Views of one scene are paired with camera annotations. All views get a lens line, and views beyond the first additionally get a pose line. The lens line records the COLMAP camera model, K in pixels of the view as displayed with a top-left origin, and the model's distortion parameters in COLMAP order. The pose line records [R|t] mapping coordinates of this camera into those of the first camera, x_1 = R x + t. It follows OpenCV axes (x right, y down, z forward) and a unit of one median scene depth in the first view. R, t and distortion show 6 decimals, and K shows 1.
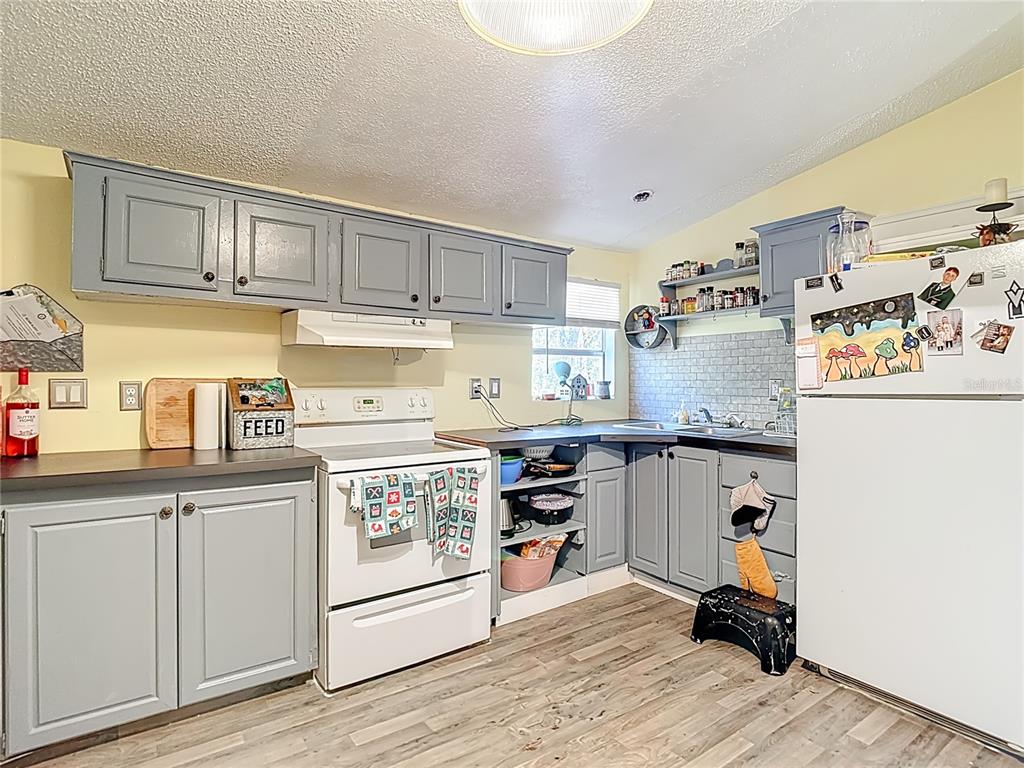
lens RADIAL K [[556.0, 0, 516.9], [0, 556.0, 387.3], [0, 0, 1]] dist [0.019282, -0.036790]
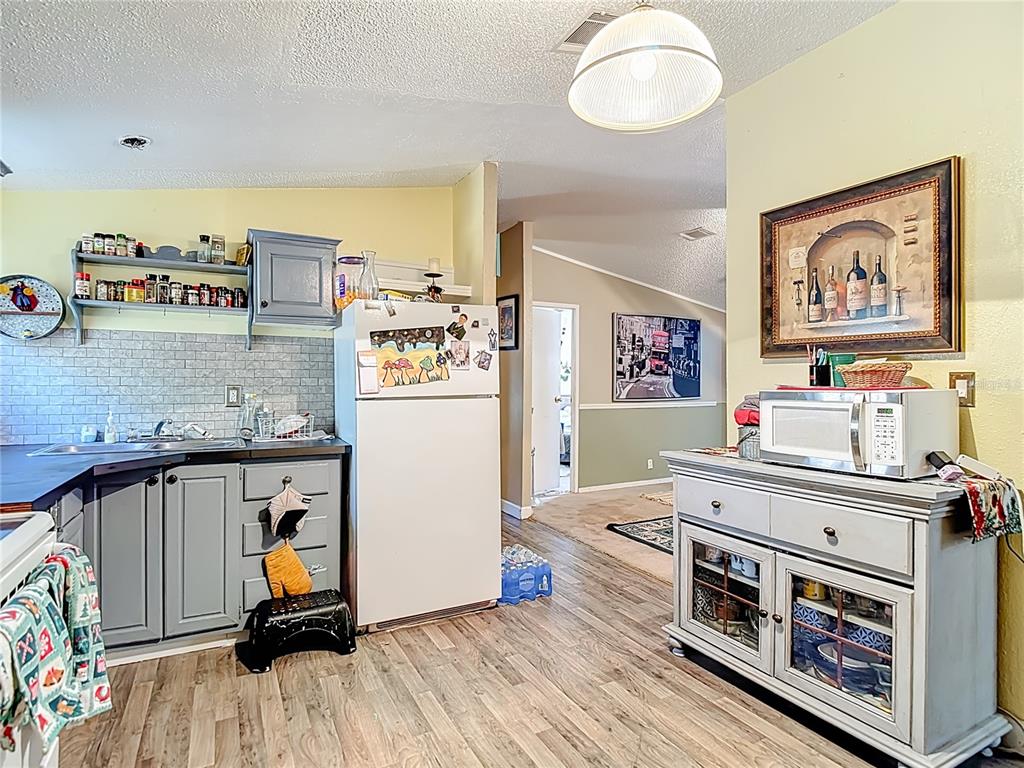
lens RADIAL K [[547.4, 0, 512.0], [0, 547.4, 384.0], [0, 0, 1]] dist [0.027202, -0.051070]
pose [[0.129147, 0.006126, 0.991607, -0.619818], [0.012161, 0.999896, -0.007761, -0.004398], [-0.991551, 0.013062, 0.129059, 0.567433]]
